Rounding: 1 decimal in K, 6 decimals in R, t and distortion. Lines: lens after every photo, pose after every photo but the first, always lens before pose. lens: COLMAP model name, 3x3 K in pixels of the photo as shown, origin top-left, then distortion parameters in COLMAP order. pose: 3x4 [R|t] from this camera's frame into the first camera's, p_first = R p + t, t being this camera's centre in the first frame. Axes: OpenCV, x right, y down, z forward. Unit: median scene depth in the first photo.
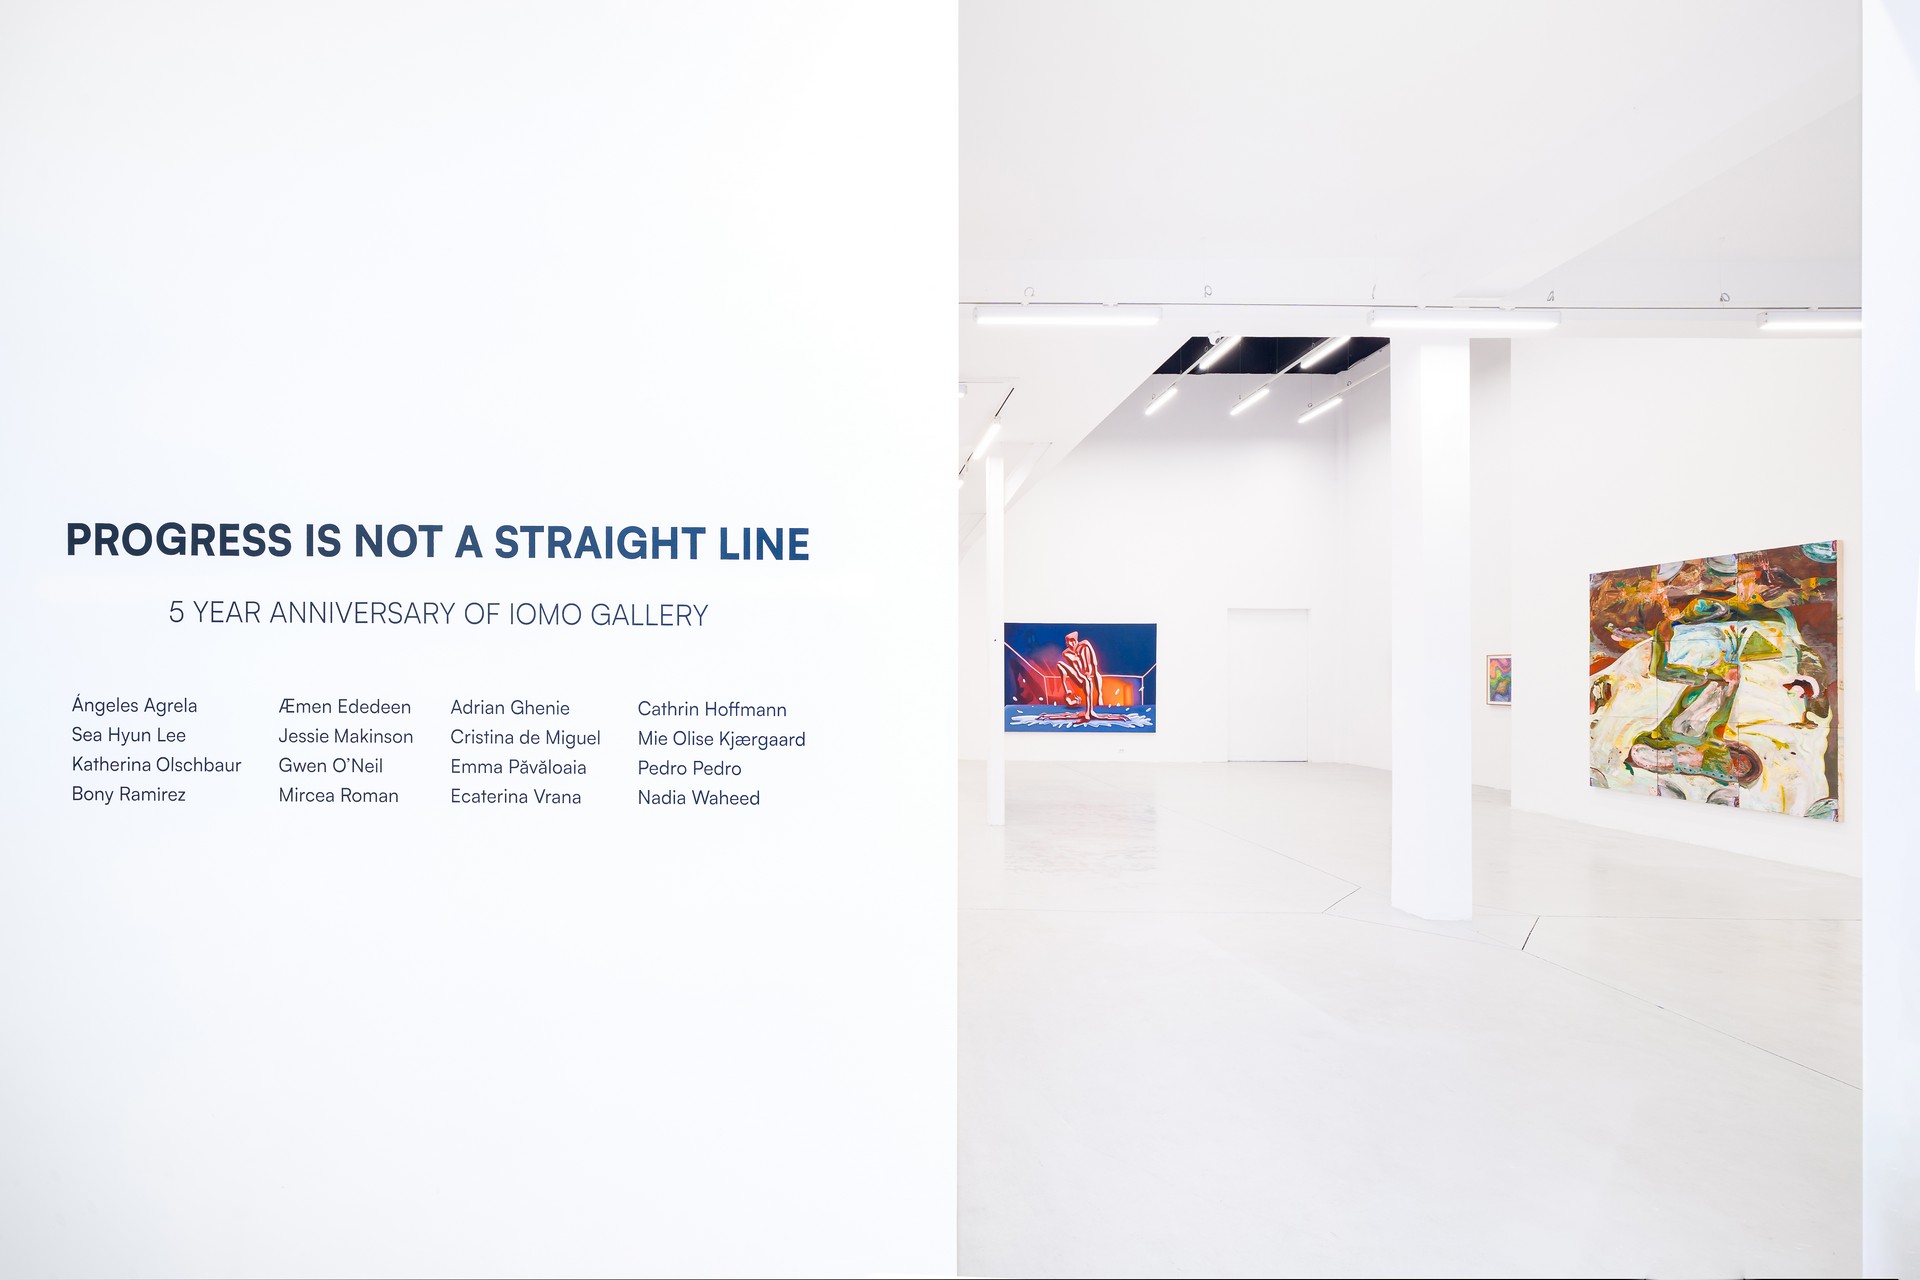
lens RADIAL K [[796.4, 0, 799.2], [0, 796.4, 675.6], [0, 0, 1]] dist [0.017259, -0.002673]
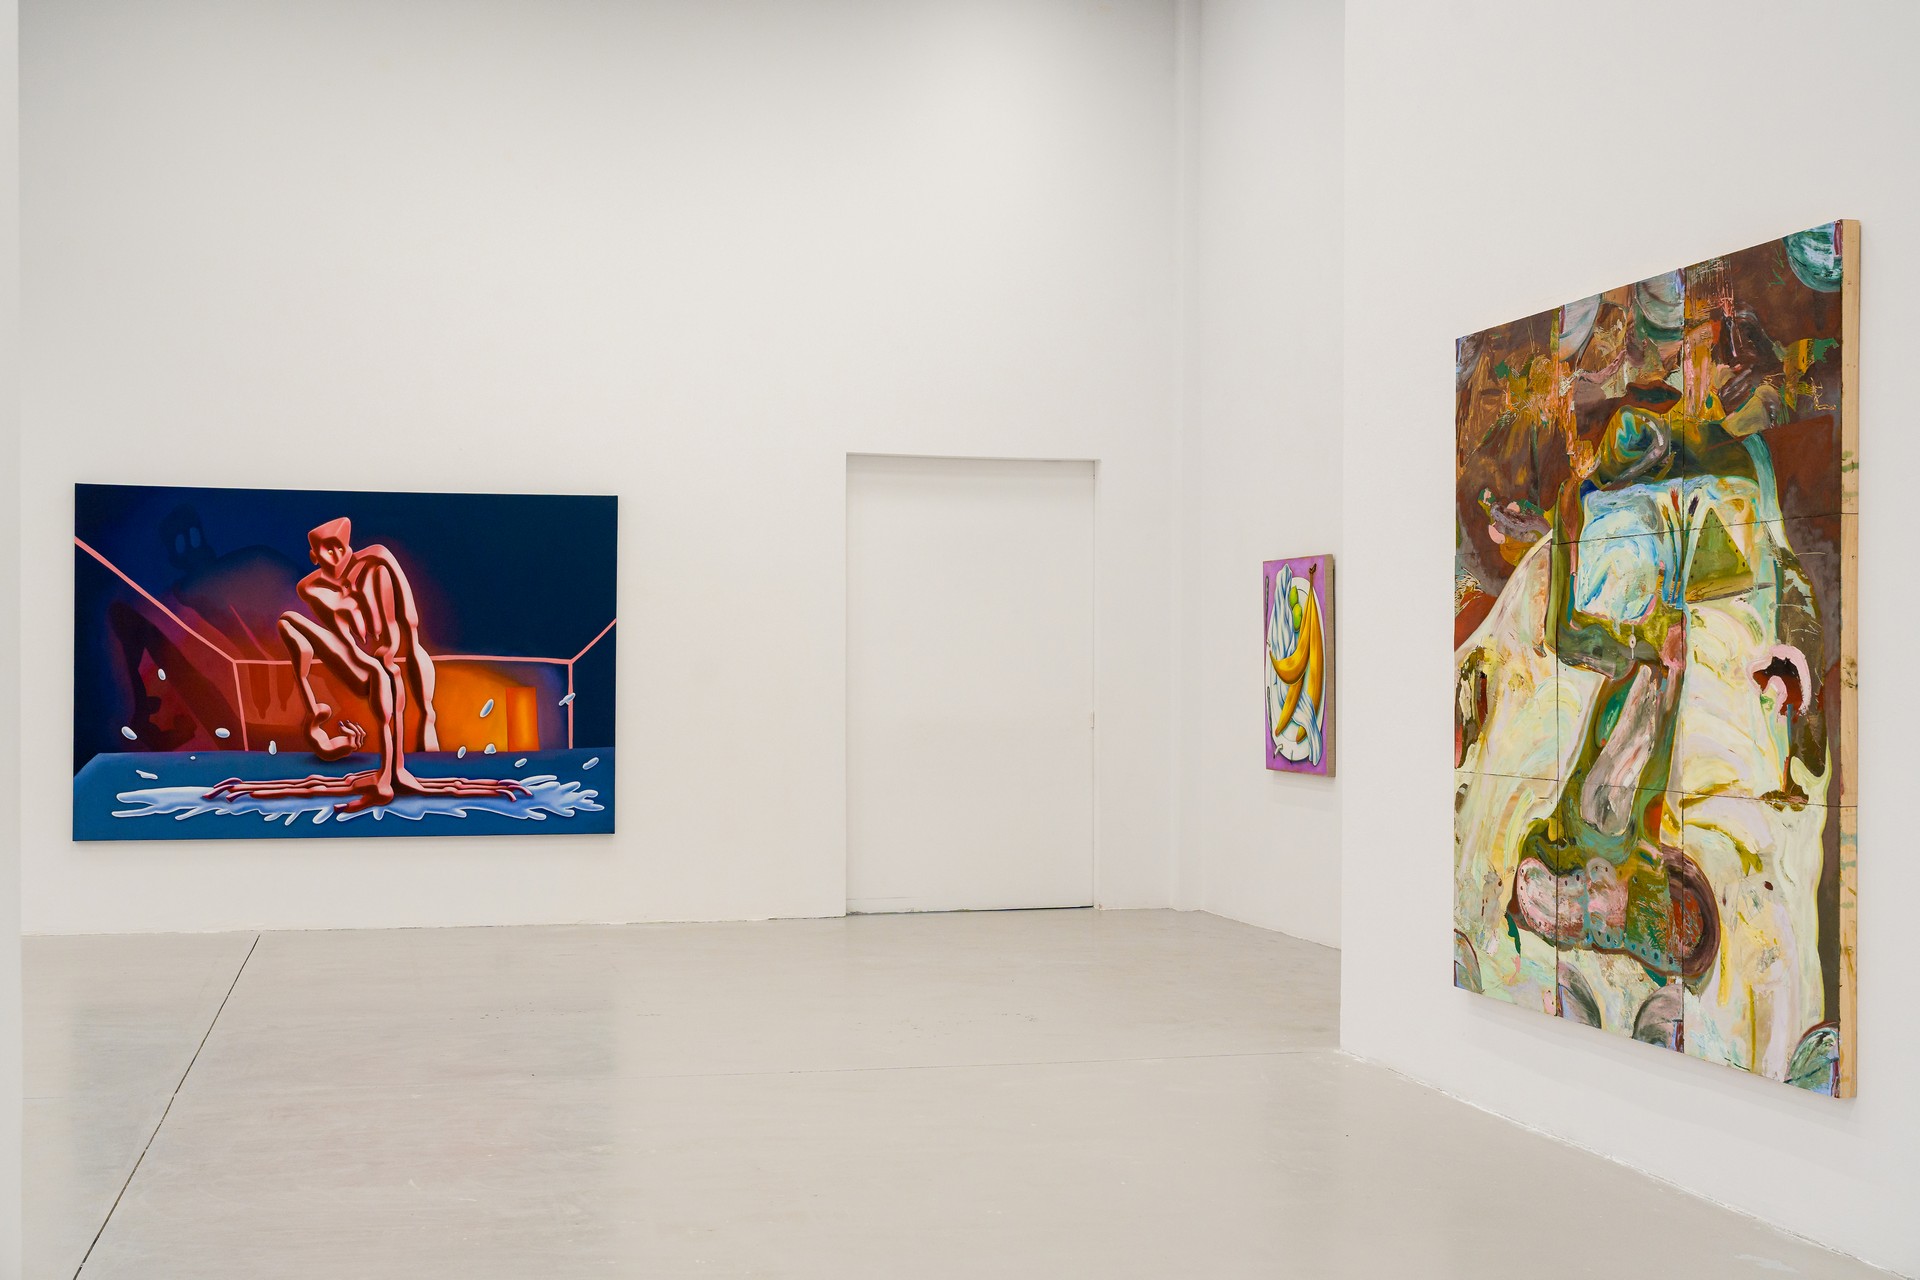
lens RADIAL K [[2283.6, 0, 675.3], [0, 2283.6, 706.1], [0, 0, 1]] dist [0.002047, 0.050221]
pose [[0.980356, -0.006264, 0.197139, 0.551124], [0.002747, 0.999832, 0.018105, 0.005808], [-0.197219, -0.017207, 0.980208, 0.173119]]
